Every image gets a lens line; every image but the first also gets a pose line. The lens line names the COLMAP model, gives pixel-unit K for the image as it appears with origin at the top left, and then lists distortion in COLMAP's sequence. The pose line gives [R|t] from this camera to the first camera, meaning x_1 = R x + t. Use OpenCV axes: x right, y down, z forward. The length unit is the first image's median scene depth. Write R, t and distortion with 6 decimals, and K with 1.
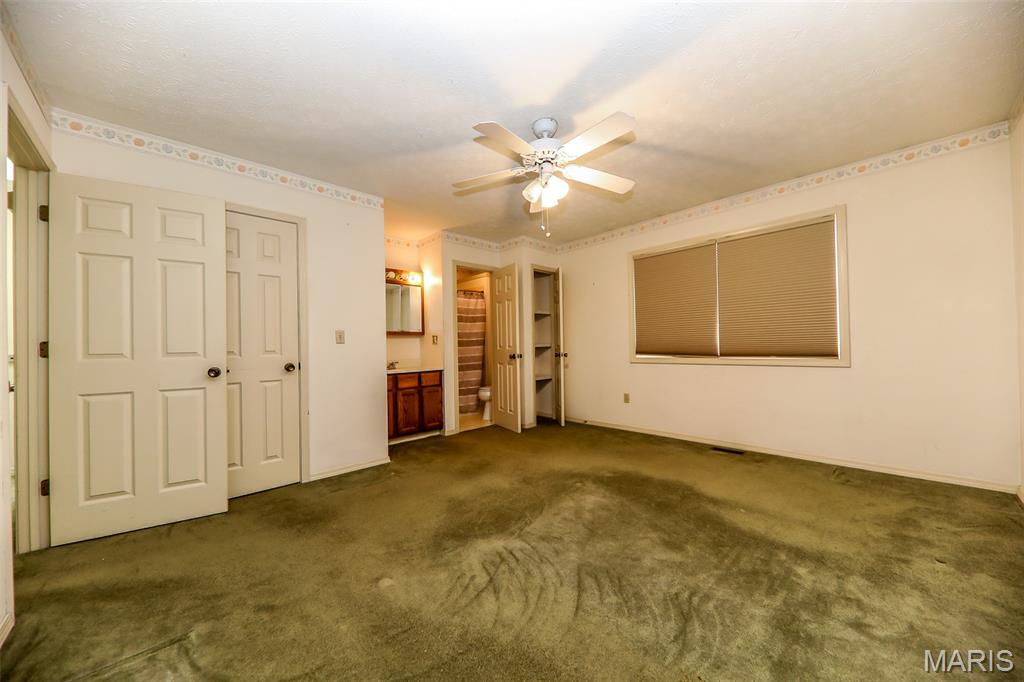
lens RADIAL K [[365.2, 0, 515.8], [0, 365.2, 343.4], [0, 0, 1]] dist [0.012660, -0.006302]
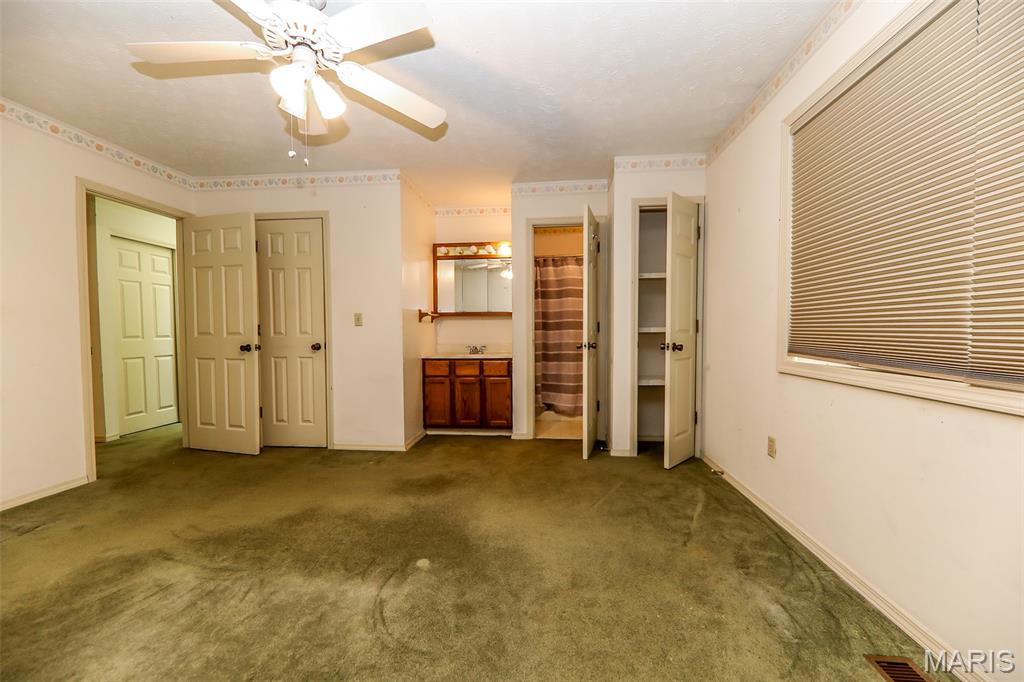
lens RADIAL K [[395.3, 0, 514.3], [0, 395.3, 343.2], [0, 0, 1]] dist [0.000915, -0.000098]
pose [[0.647052, 0.042478, -0.761262, 0.513449], [-0.001645, 0.998522, 0.054319, -0.009599], [0.762444, -0.033895, 0.646166, 0.475887]]
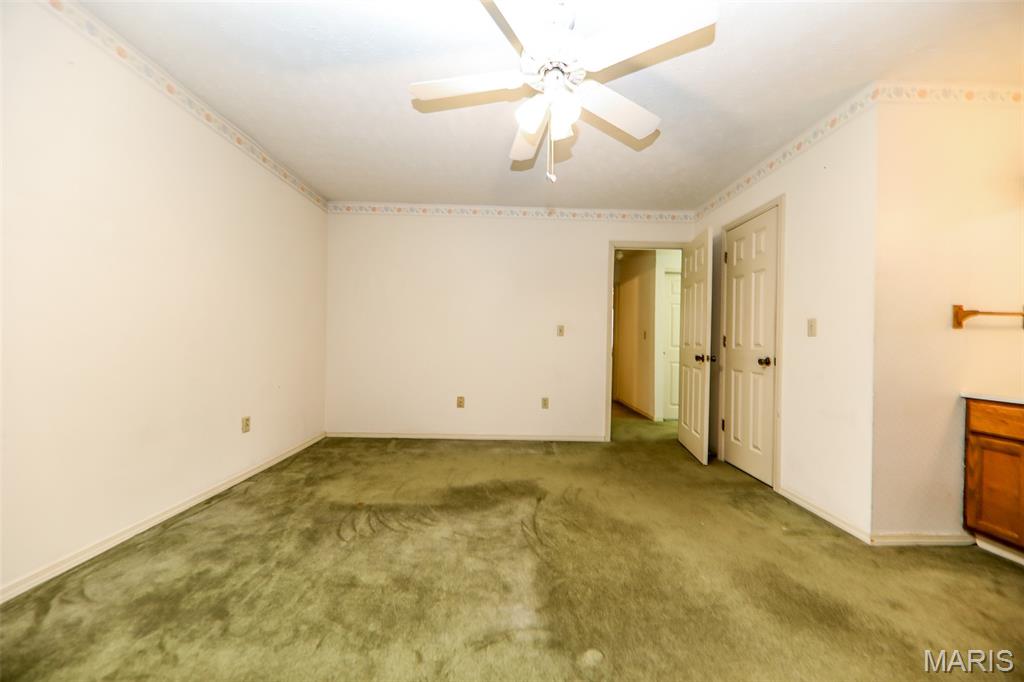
lens RADIAL K [[365.2, 0, 515.8], [0, 365.2, 343.4], [0, 0, 1]] dist [0.012660, -0.006302]
pose [[-0.684254, 0.009008, -0.729188, 0.374818], [0.003145, 0.999951, 0.009402, 0.005228], [0.729237, 0.004140, -0.684249, 0.834467]]
